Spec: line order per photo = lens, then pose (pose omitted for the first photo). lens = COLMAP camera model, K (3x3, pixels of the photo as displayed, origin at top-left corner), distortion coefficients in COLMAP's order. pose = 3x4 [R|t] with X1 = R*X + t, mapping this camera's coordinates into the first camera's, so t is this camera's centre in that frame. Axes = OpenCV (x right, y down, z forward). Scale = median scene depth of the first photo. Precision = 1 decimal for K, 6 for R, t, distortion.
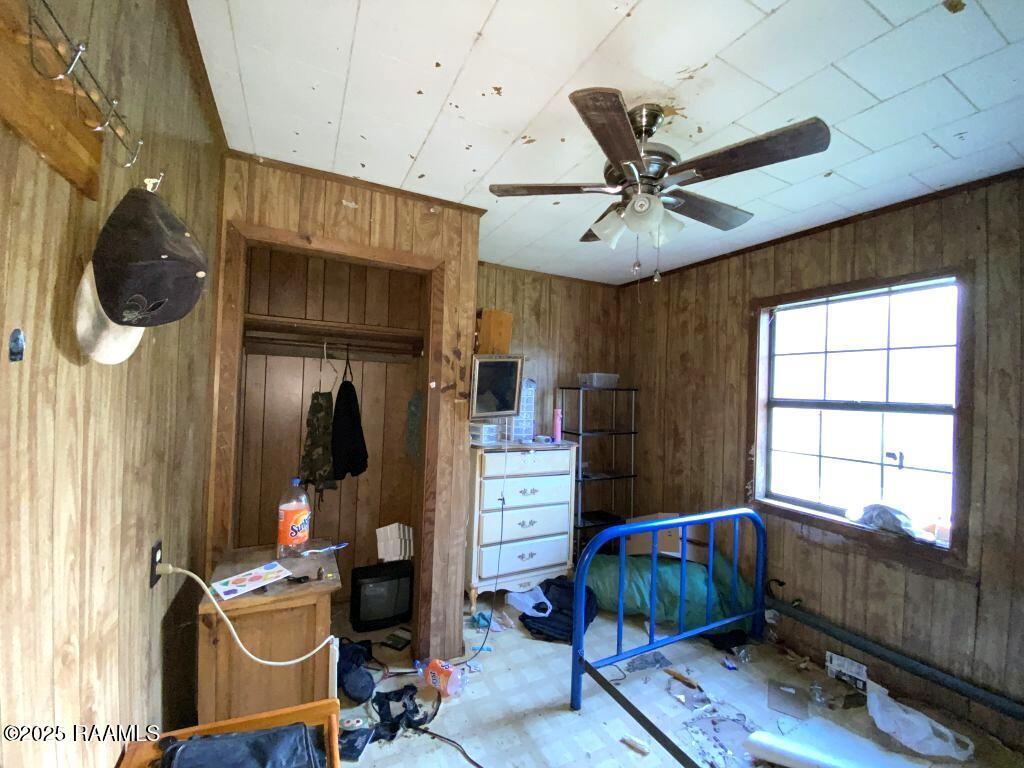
lens RADIAL K [[414.7, 0, 508.1], [0, 414.7, 383.7], [0, 0, 1]] dist [-0.000954, -0.000240]
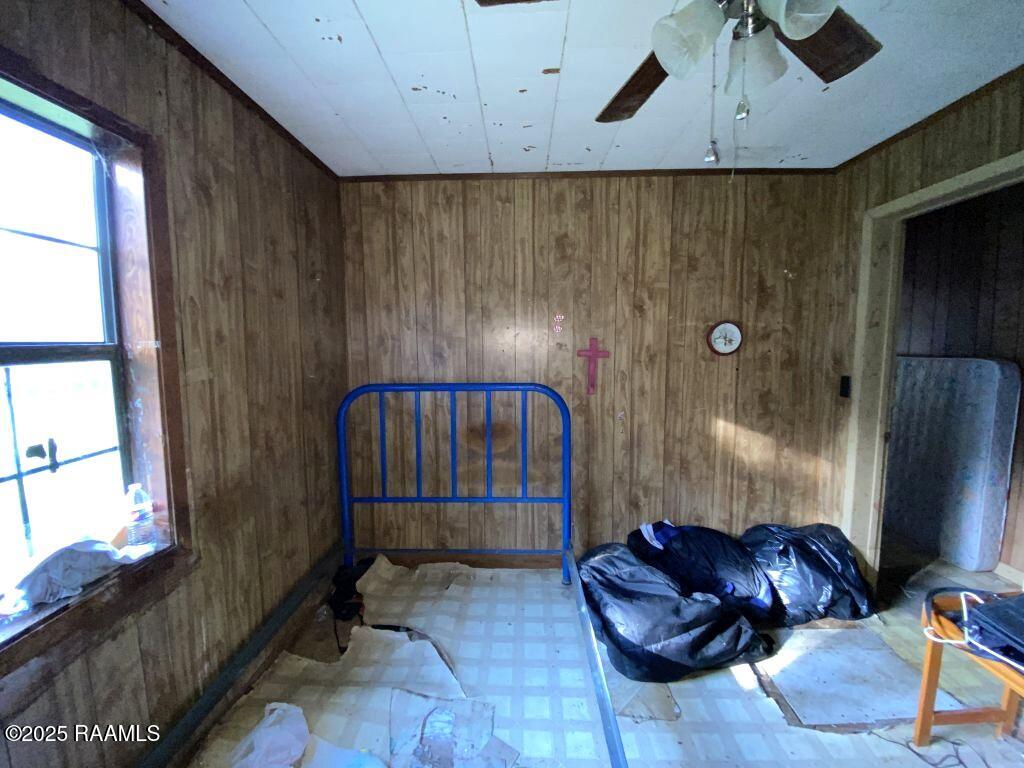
lens RADIAL K [[414.7, 0, 508.1], [0, 414.7, 383.7], [0, 0, 1]] dist [-0.000954, -0.000240]
pose [[-0.877606, -0.071675, 0.473994, 0.201435], [-0.029143, 0.994908, 0.096487, 0.028510], [-0.478496, 0.070864, -0.875226, 1.176027]]
